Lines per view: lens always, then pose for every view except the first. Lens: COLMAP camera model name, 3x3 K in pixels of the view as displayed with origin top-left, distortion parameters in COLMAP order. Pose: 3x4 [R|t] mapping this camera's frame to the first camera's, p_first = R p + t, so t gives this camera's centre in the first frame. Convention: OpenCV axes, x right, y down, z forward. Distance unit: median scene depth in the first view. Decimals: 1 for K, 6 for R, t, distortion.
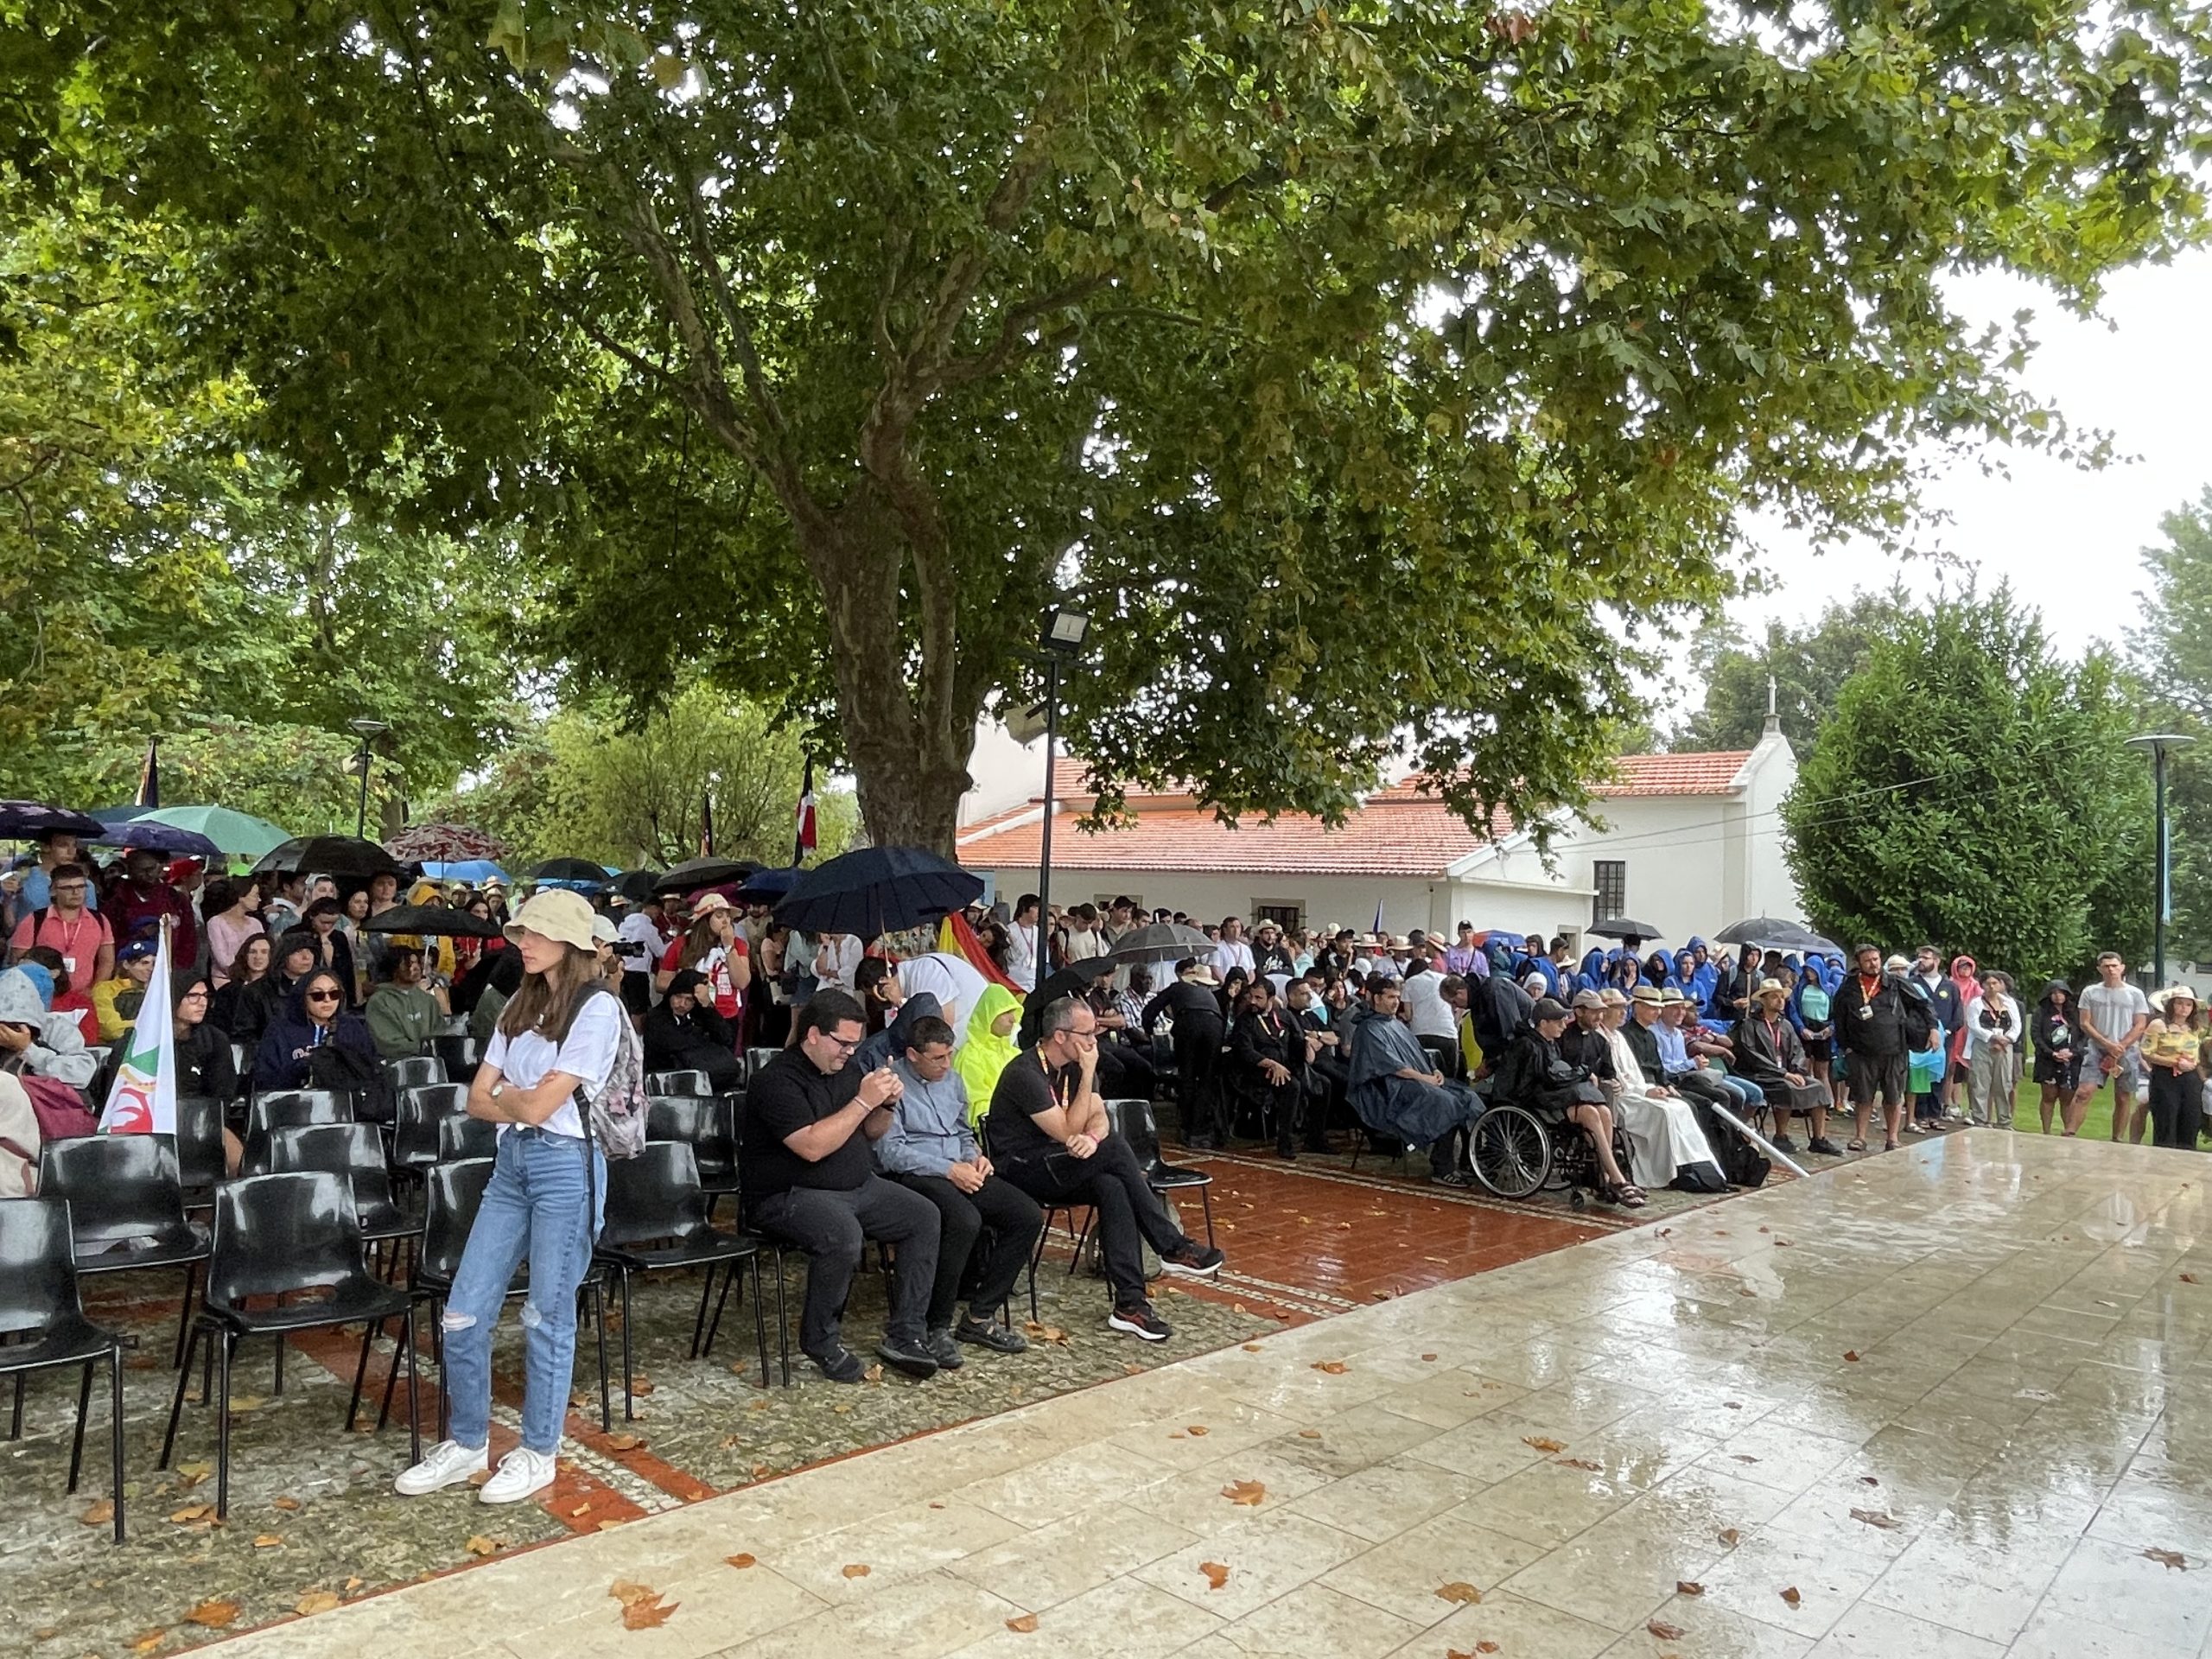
lens RADIAL K [[1455.5, 0, 1106.0], [0, 1455.5, 829.5], [0, 0, 1]] dist [-0.003691, 0.000073]
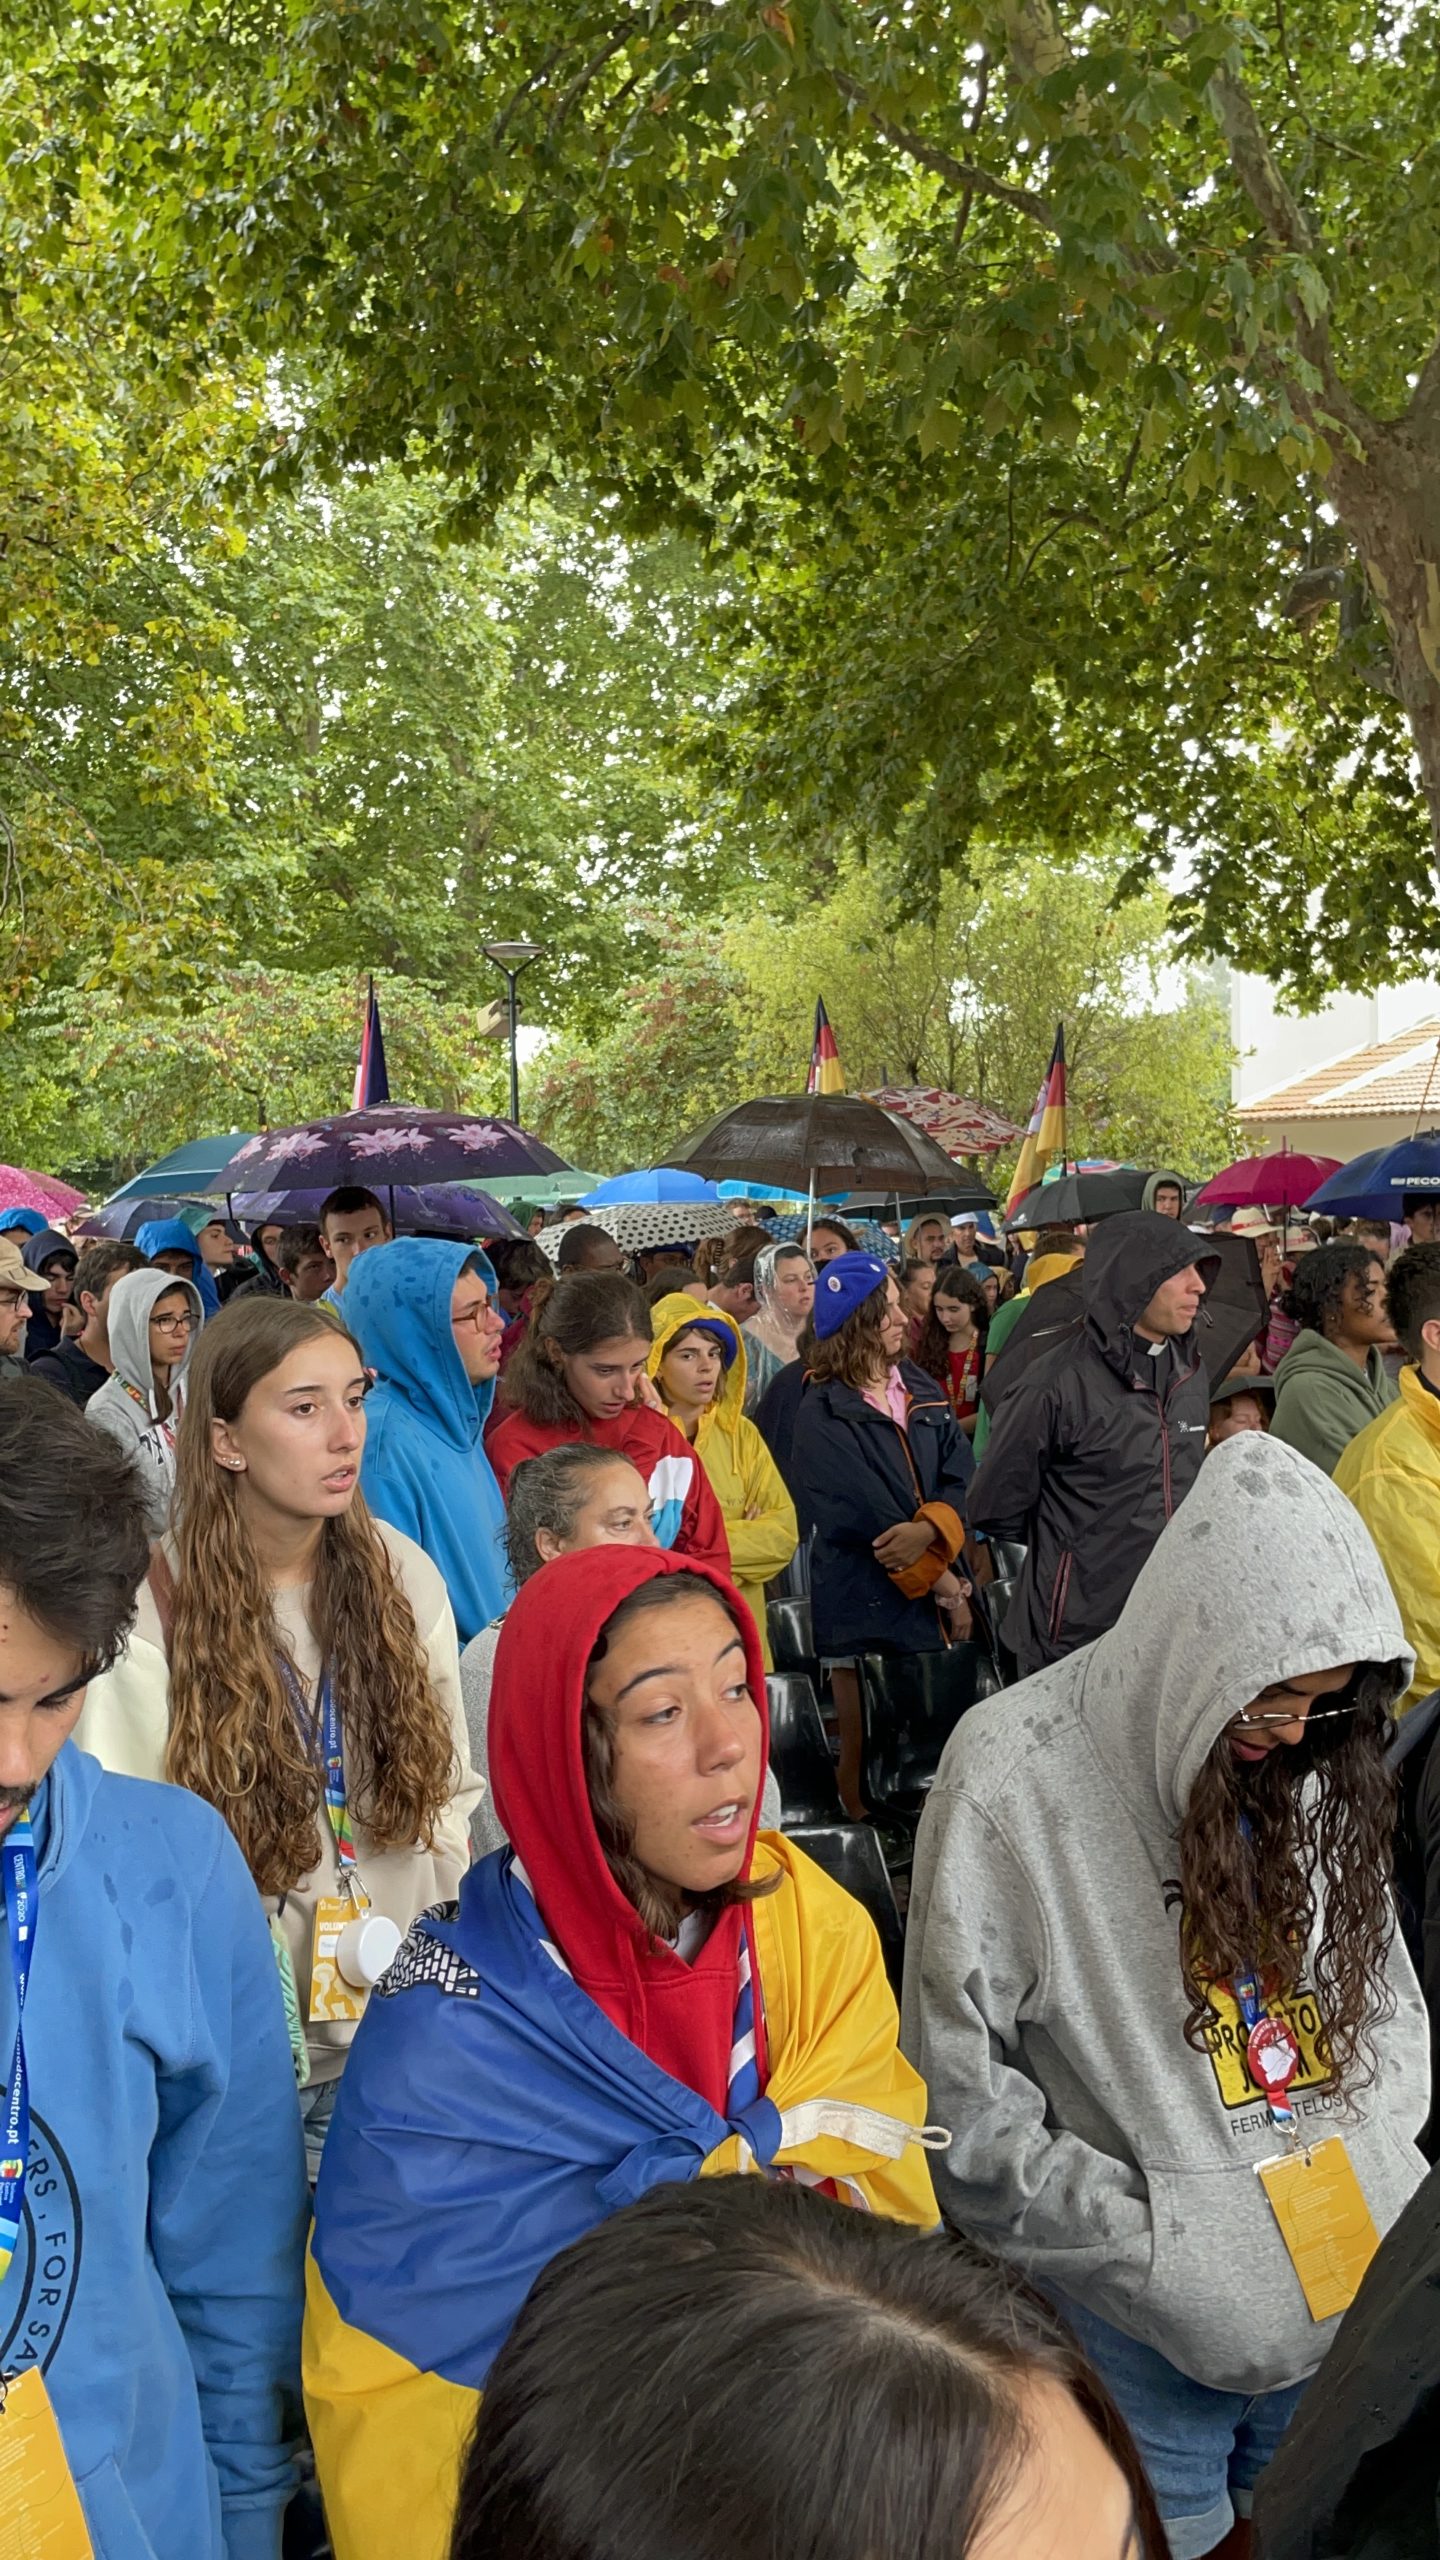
lens RADIAL K [[2246.6, 0, 724.7], [0, 2246.6, 1224.3], [0, 0, 1]] dist [0.112119, -0.205934]
pose [[0.953703, -0.058585, -0.294989, -0.162751], [0.079110, 0.995170, 0.058119, -0.007461], [0.290160, -0.078765, 0.953731, 0.145966]]
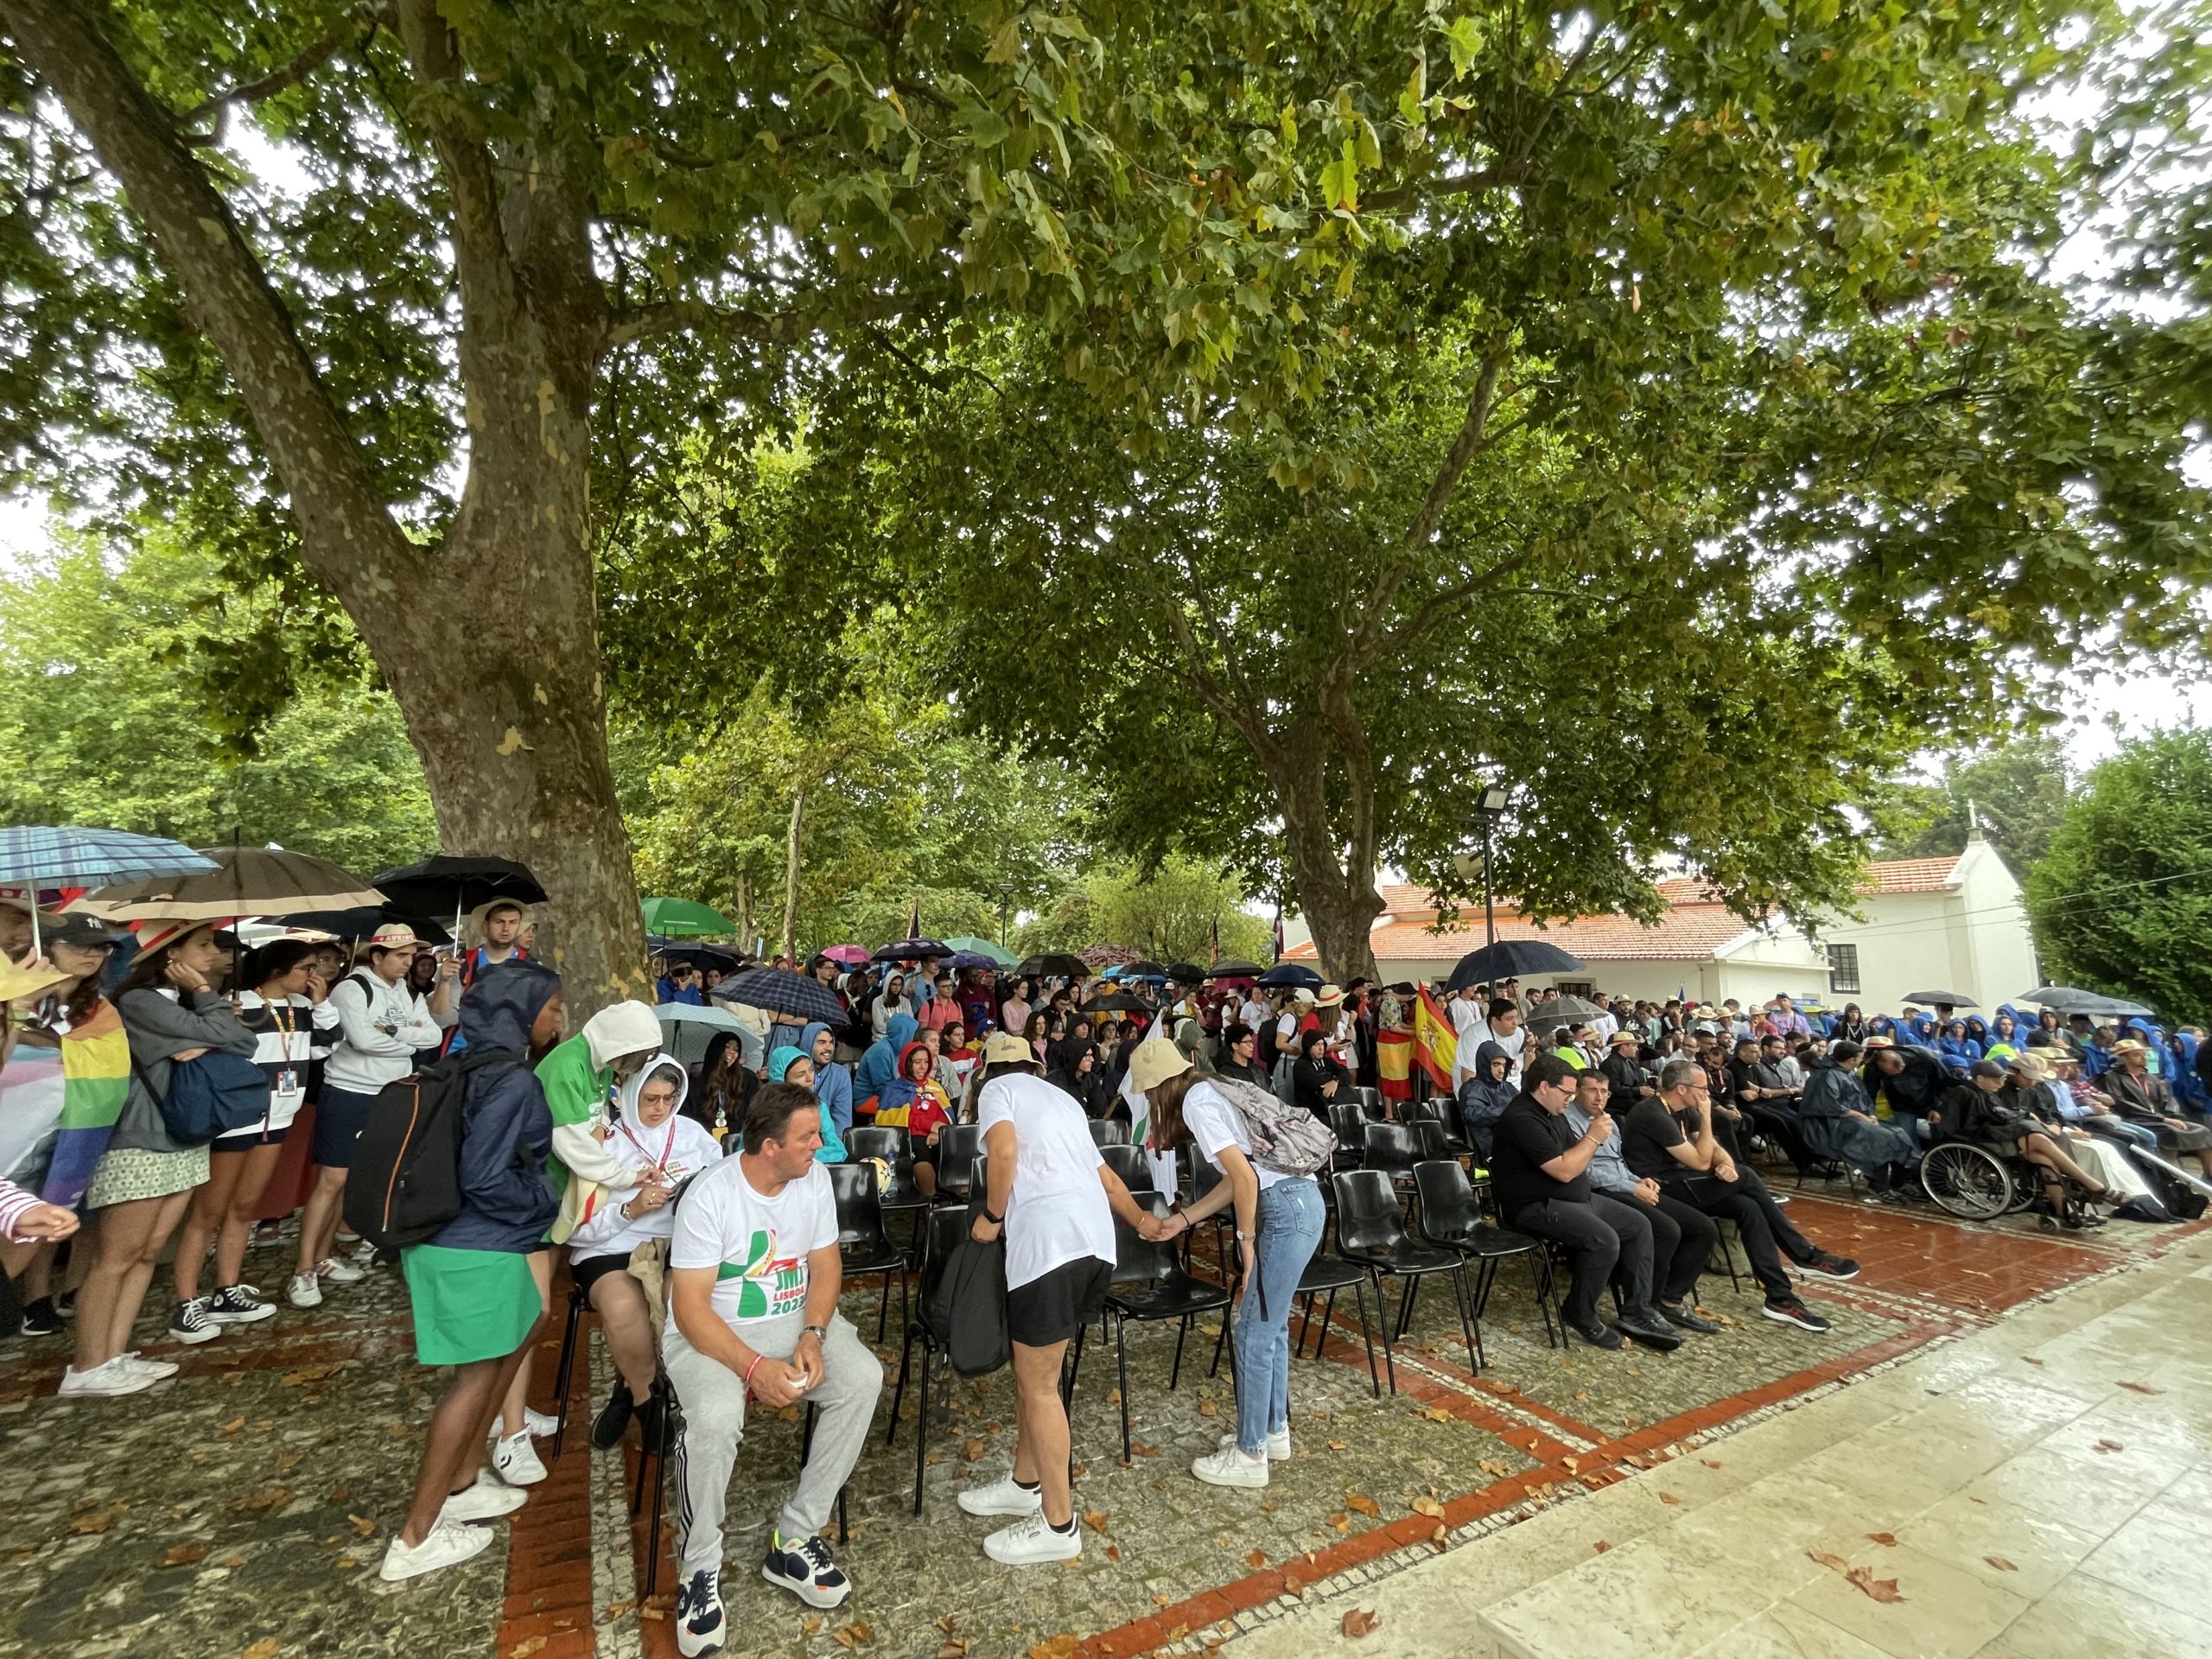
lens RADIAL K [[903.0, 0, 1106.0], [0, 903.0, 829.5], [0, 0, 1]] dist [0.000944, -0.000124]
pose [[0.955735, -0.065132, -0.286929, -0.079481], [0.030879, 0.992009, -0.122327, -0.003446], [0.292604, 0.108052, 0.950109, 0.000272]]
